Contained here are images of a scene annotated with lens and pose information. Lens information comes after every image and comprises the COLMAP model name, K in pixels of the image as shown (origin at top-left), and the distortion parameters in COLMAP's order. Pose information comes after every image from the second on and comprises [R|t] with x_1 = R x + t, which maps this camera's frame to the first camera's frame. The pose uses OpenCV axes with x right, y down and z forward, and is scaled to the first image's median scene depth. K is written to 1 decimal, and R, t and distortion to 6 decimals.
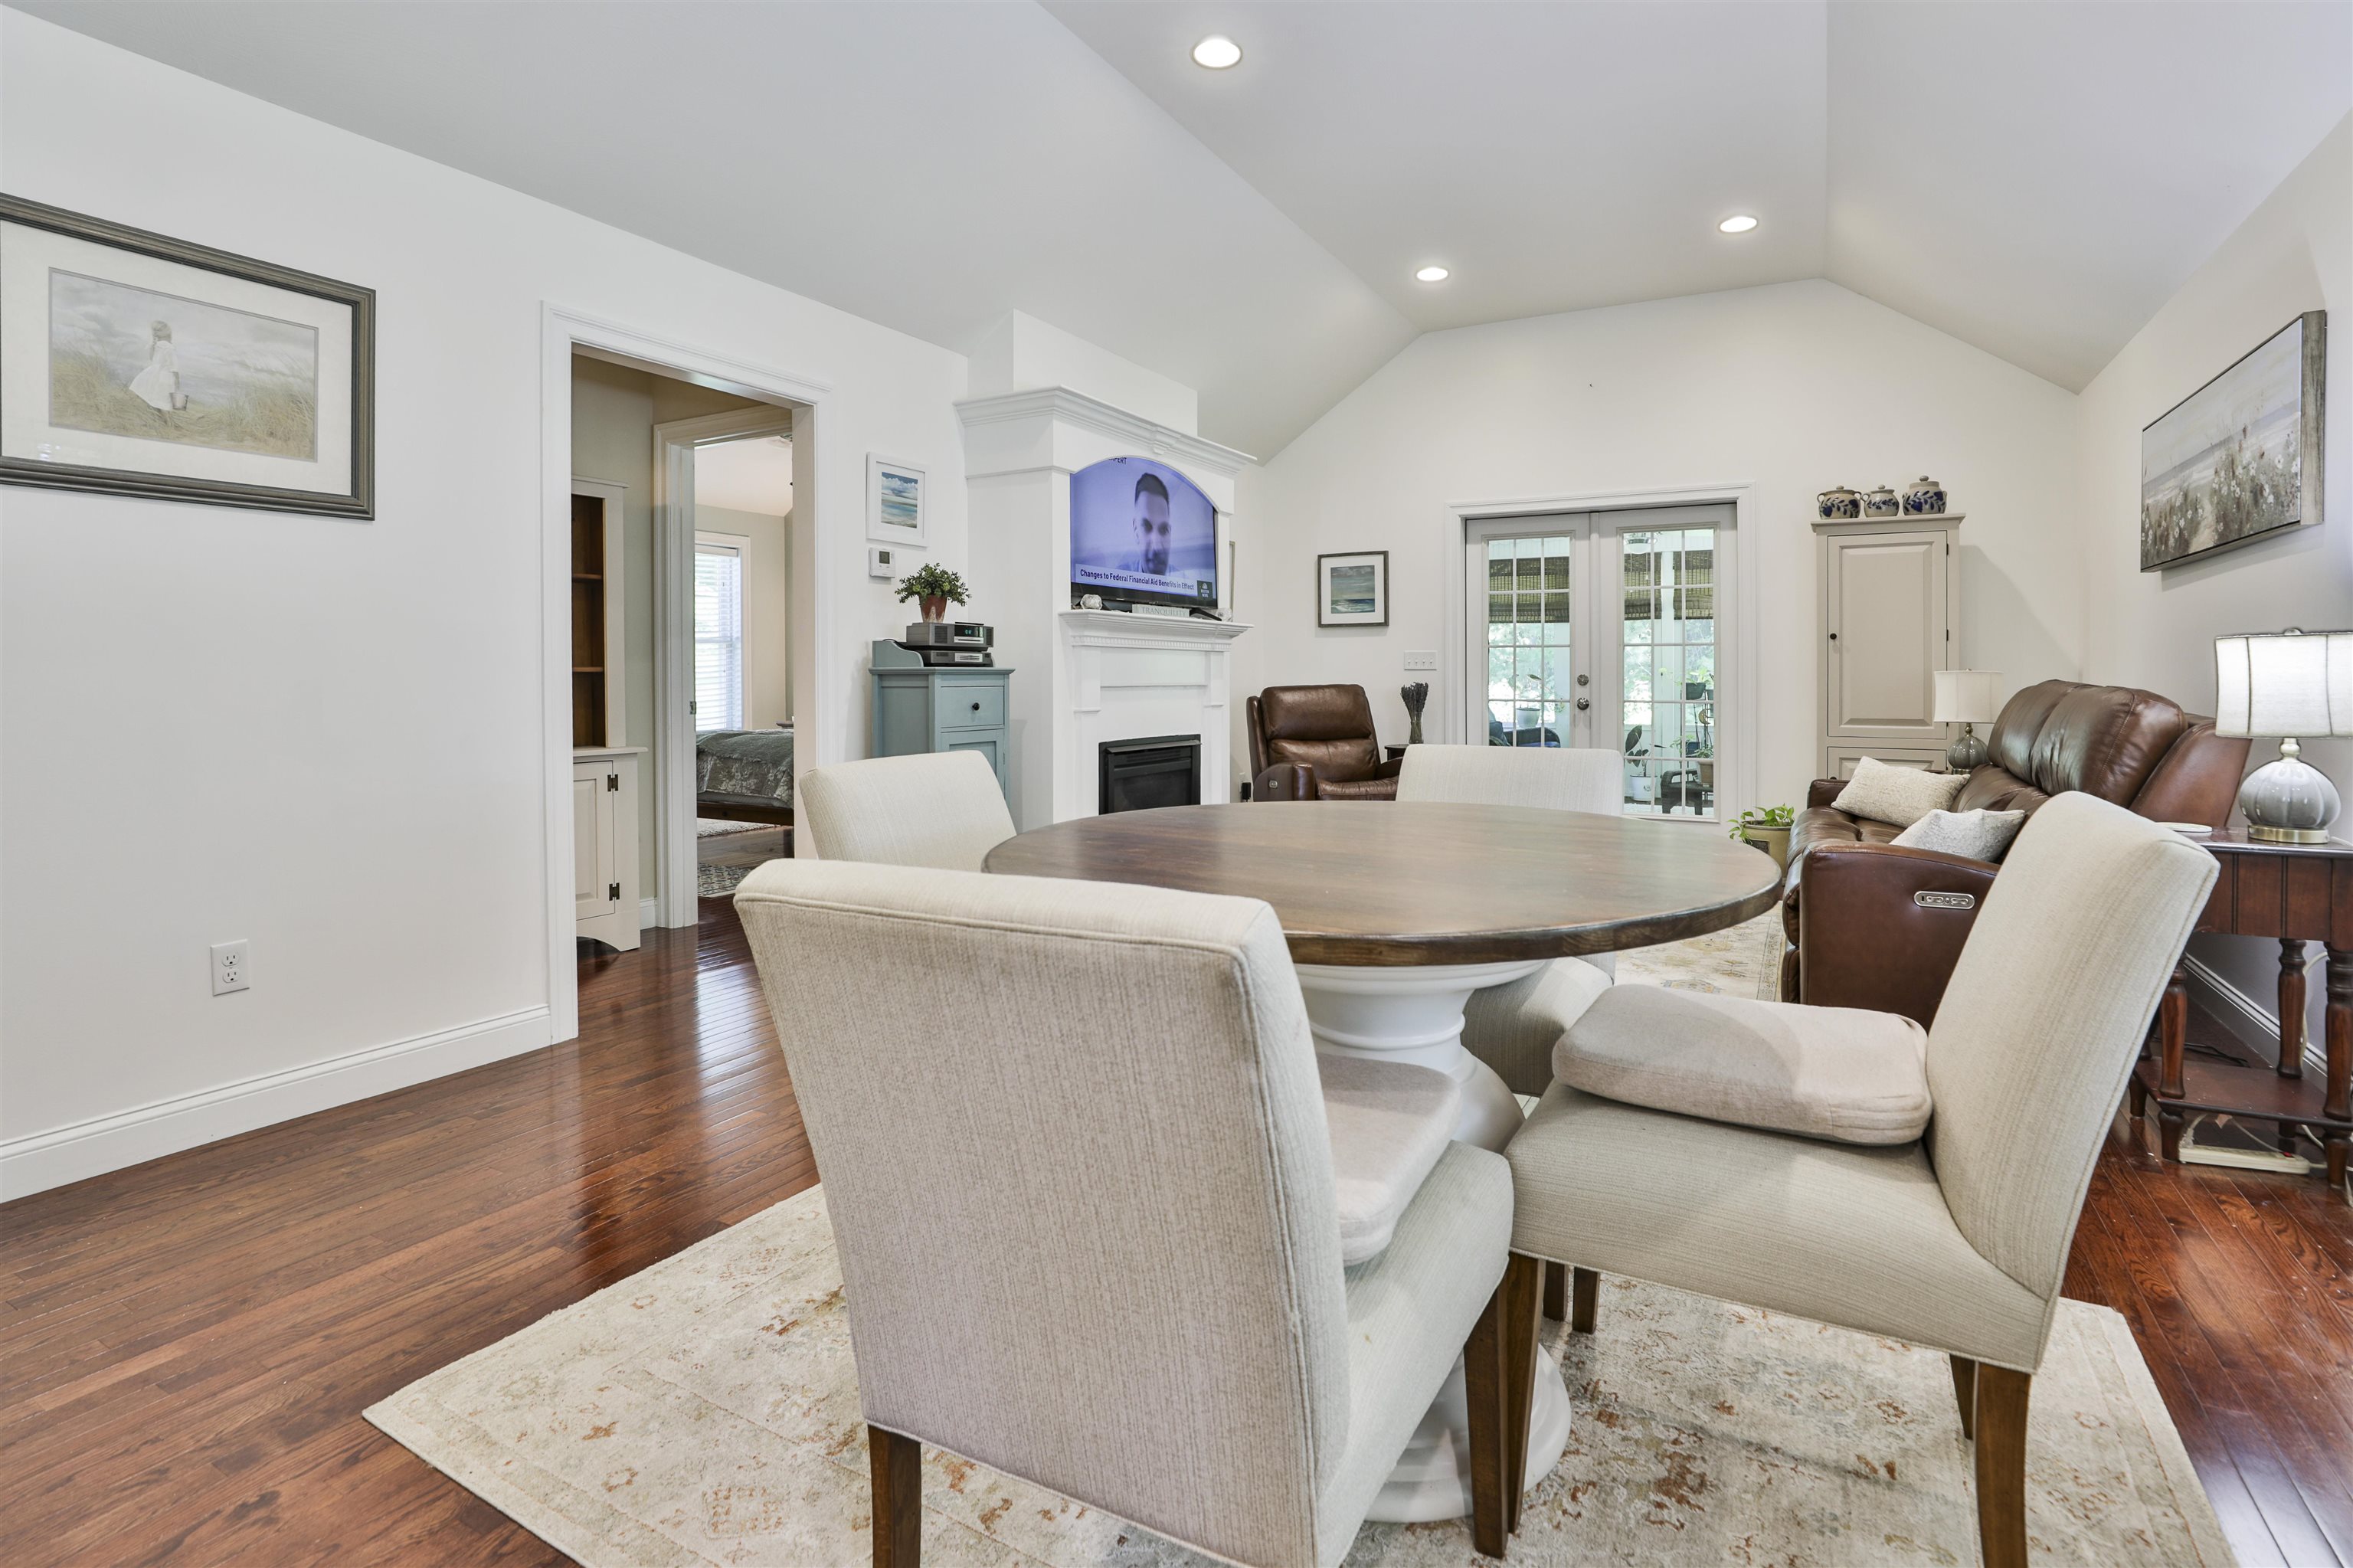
lens RADIAL K [[1130.1, 0, 1216.5], [0, 1130.1, 689.3], [0, 0, 1]] dist [-0.047785, 0.016666]
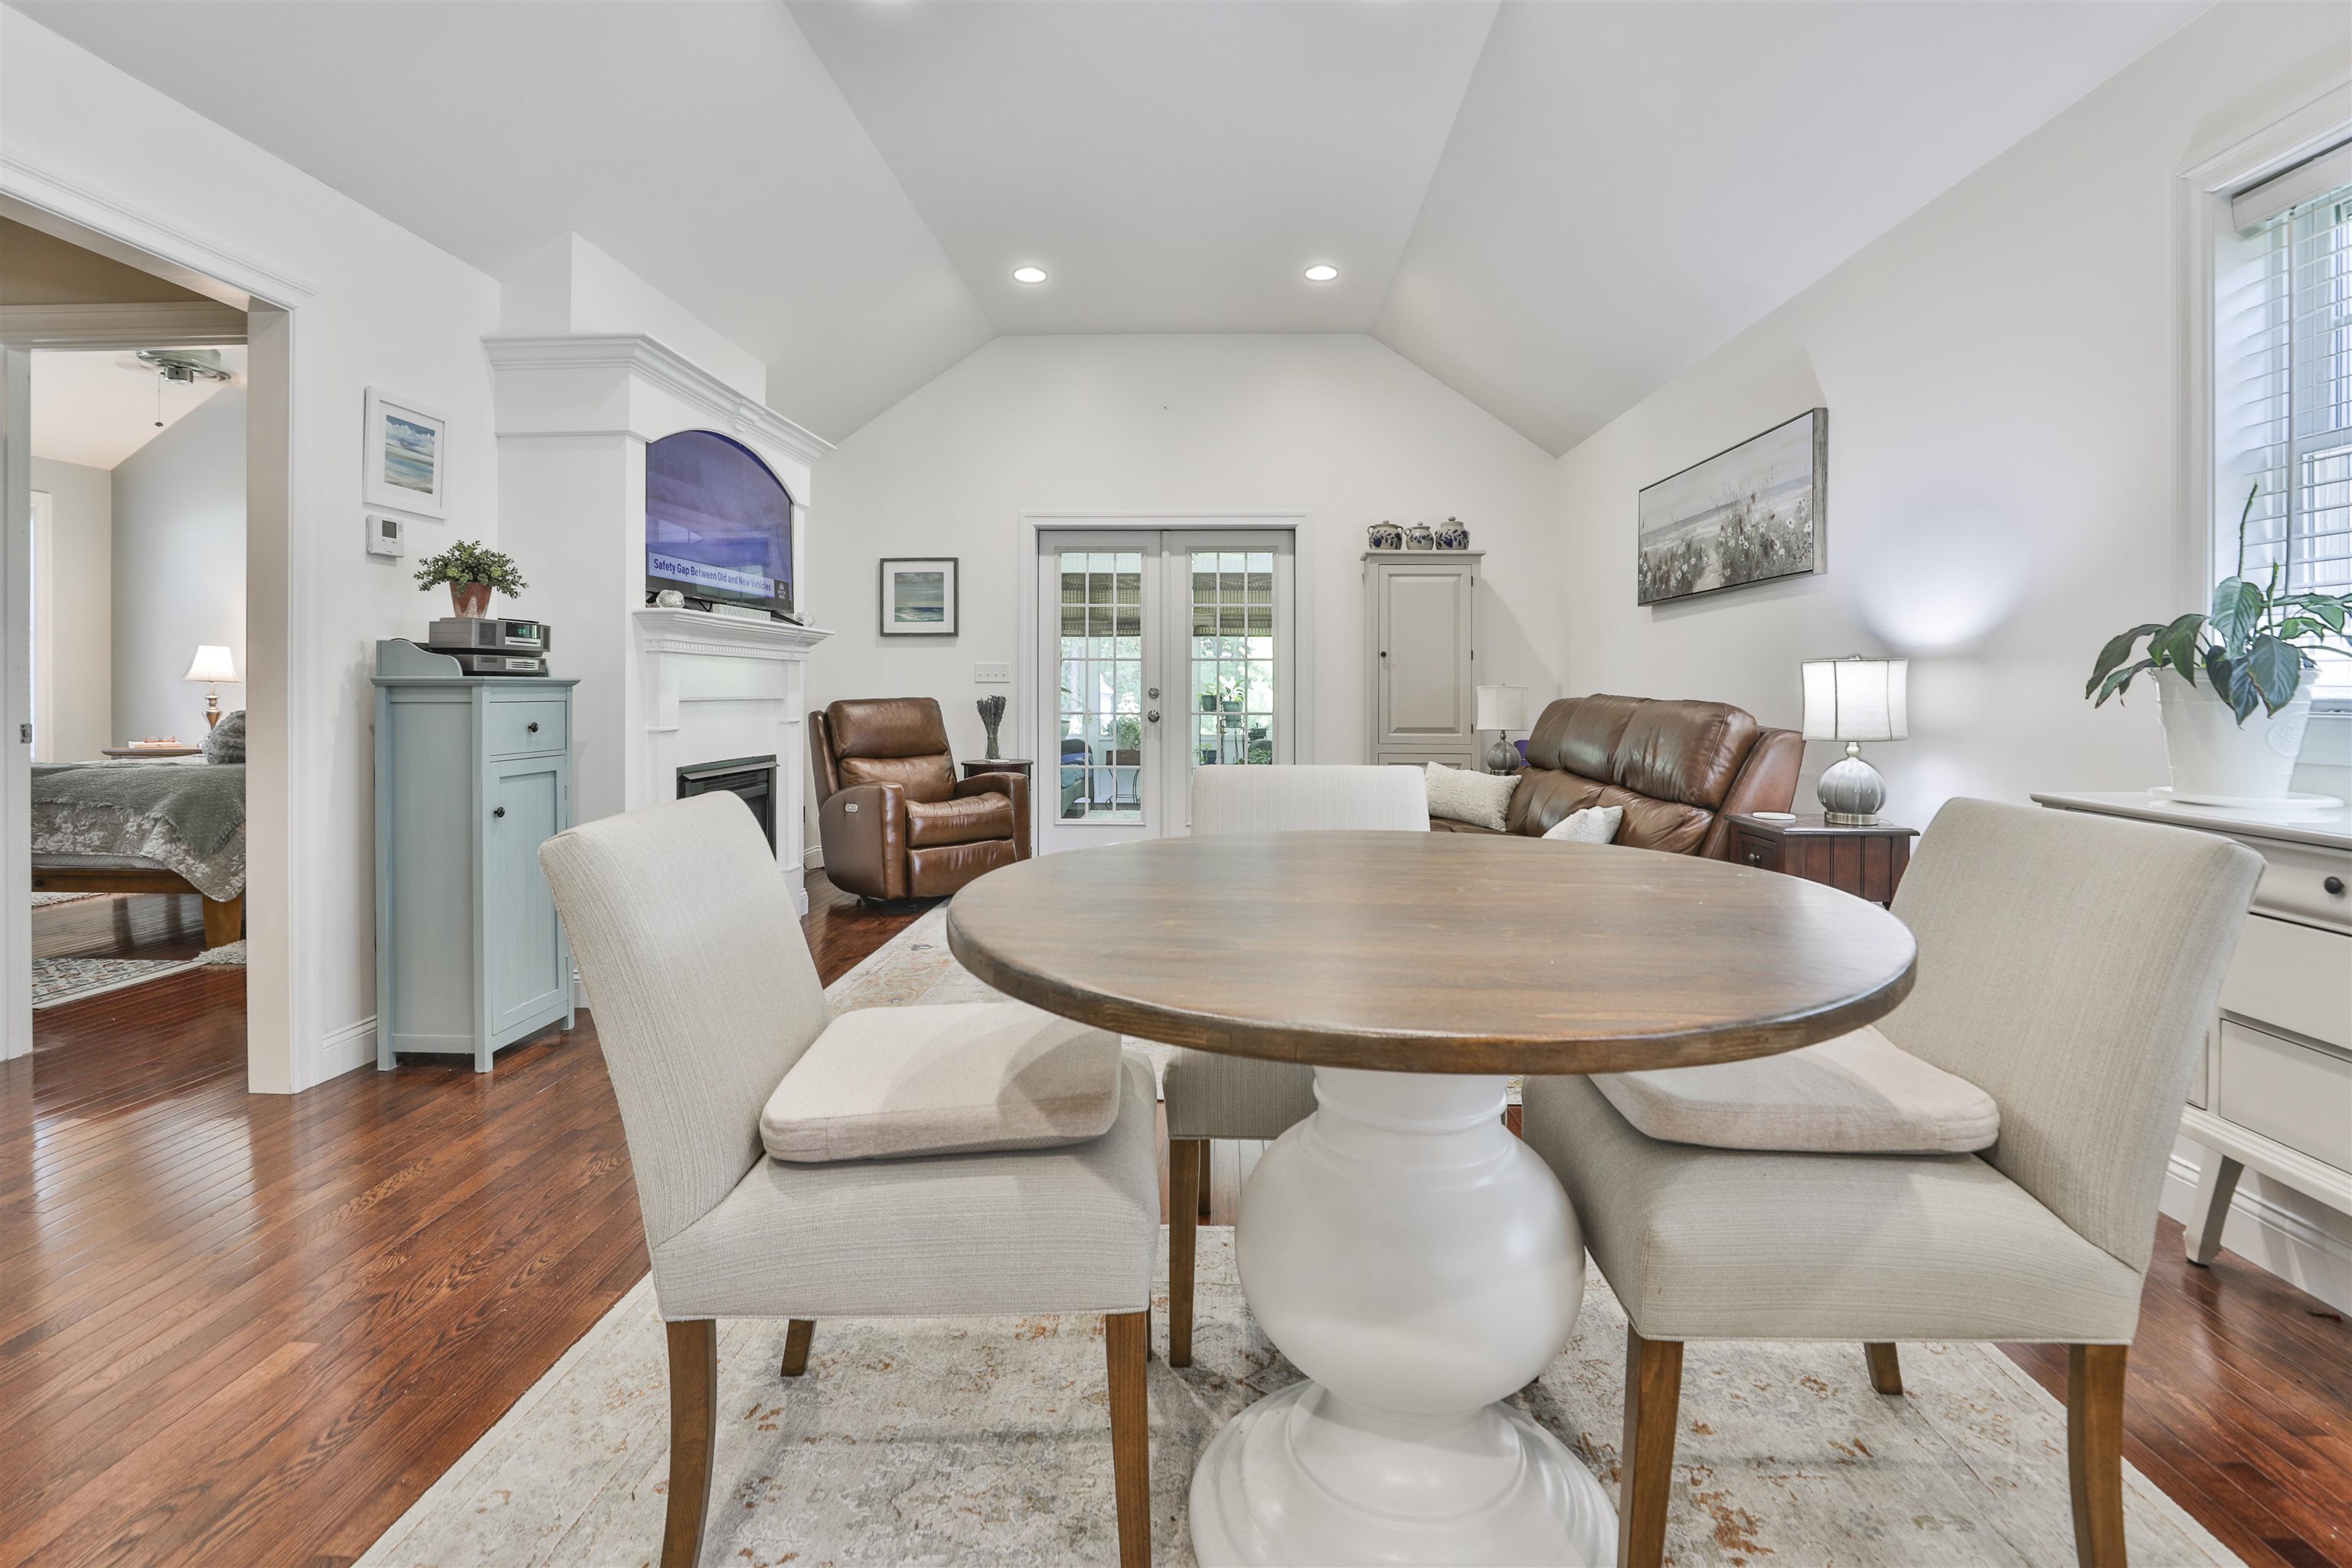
lens RADIAL K [[1111.0, 0, 1193.7], [0, 1111.0, 695.8], [0, 0, 1]] dist [-0.033204, 0.001042]
pose [[0.893783, 0.000127, 0.448499, -0.130467], [0.002043, 0.999988, -0.004353, -0.002168], [-0.448494, 0.004806, 0.893773, 0.105240]]
